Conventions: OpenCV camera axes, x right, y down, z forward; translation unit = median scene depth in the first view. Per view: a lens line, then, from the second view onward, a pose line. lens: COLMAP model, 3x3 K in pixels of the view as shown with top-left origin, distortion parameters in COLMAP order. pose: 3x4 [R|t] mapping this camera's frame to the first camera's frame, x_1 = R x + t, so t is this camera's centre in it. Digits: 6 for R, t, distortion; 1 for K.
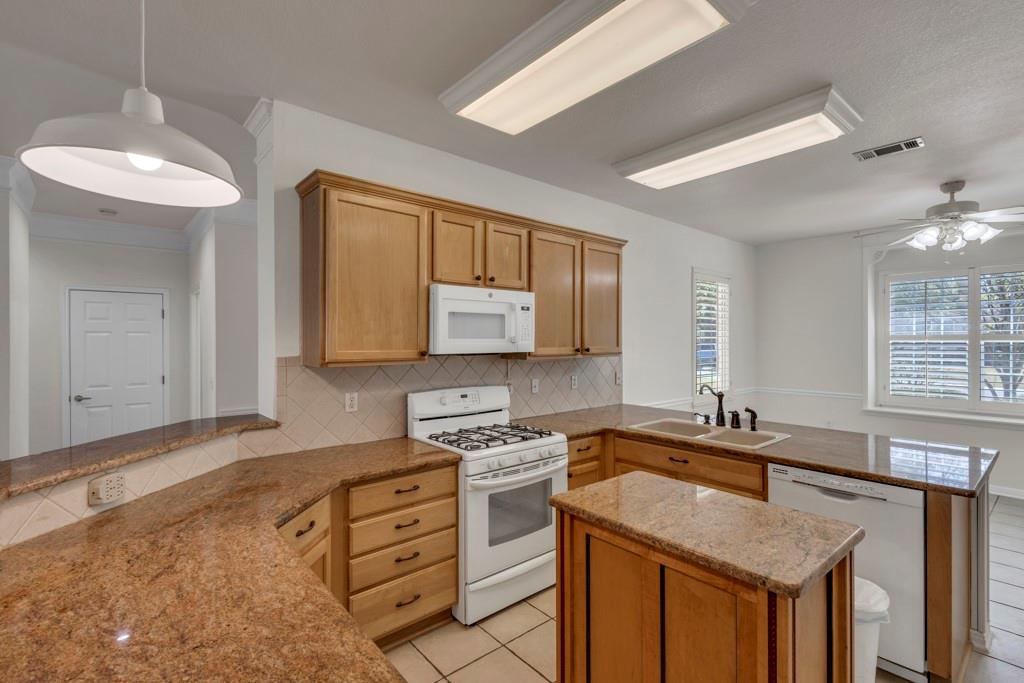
lens RADIAL K [[470.7, 0, 511.5], [0, 470.7, 339.9], [0, 0, 1]] dist [0.007978, -0.002104]
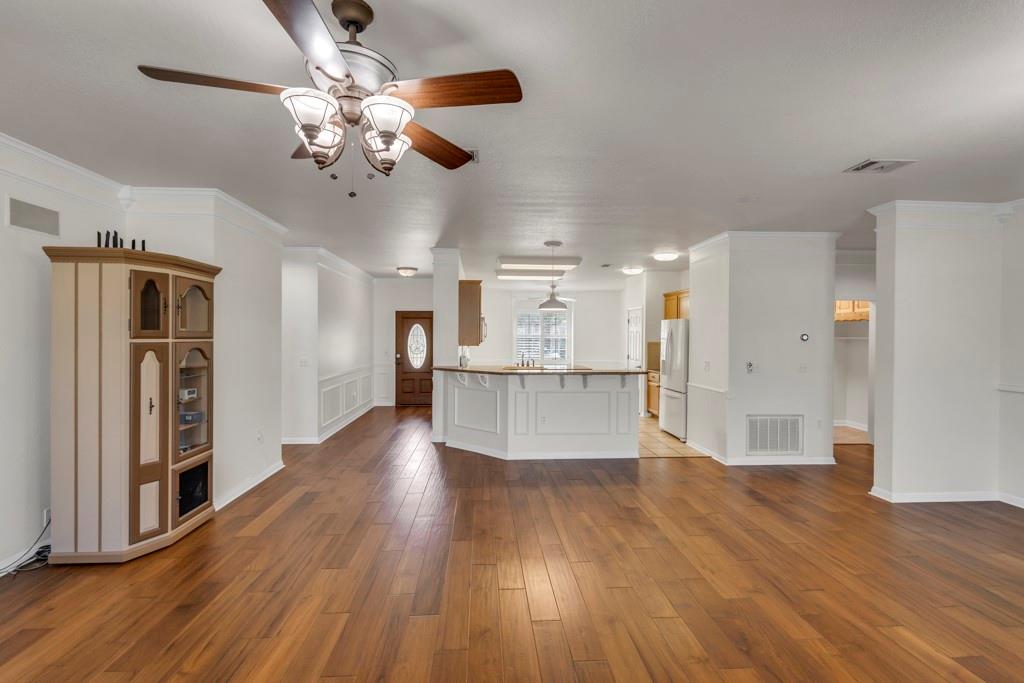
lens RADIAL K [[470.7, 0, 512.0], [0, 470.7, 339.3], [0, 0, 1]] dist [0.007978, -0.002104]
pose [[0.593542, -0.003248, 0.804796, -1.958657], [-0.002275, 0.999981, 0.005714, -0.004800], [-0.804799, -0.005222, 0.593524, -0.693705]]
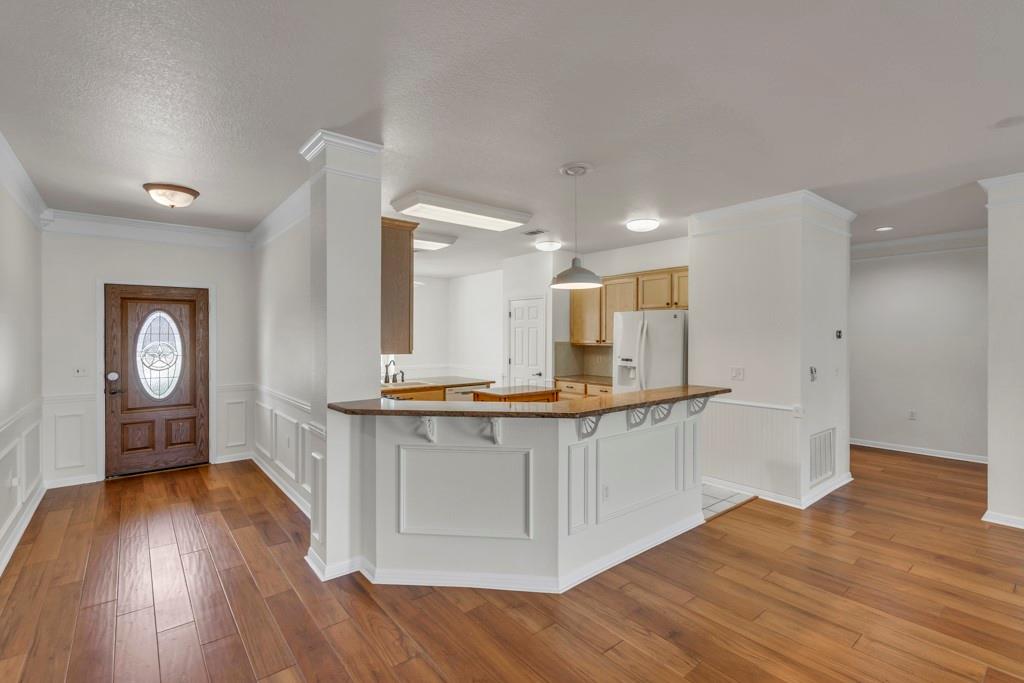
lens RADIAL K [[470.7, 0, 516.7], [0, 470.7, 338.1], [0, 0, 1]] dist [0.007978, -0.002104]
pose [[0.019287, -0.006663, 0.999792, -1.383365], [0.002952, 0.999974, 0.006607, -0.006014], [-0.999810, 0.002824, 0.019306, 0.450845]]
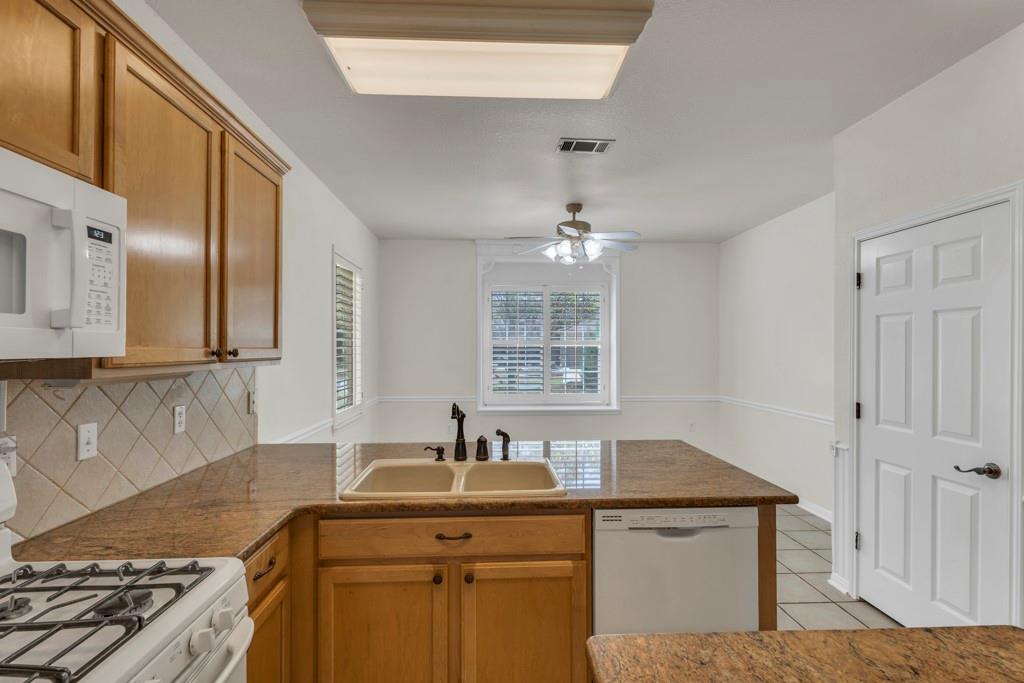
lens RADIAL K [[470.7, 0, 513.9], [0, 470.7, 346.3], [0, 0, 1]] dist [0.007978, -0.002104]
pose [[0.603644, 0.006396, 0.797229, -0.063604], [-0.003425, 0.999979, -0.005429, 0.017603], [-0.797247, 0.000547, 0.603653, 0.512556]]
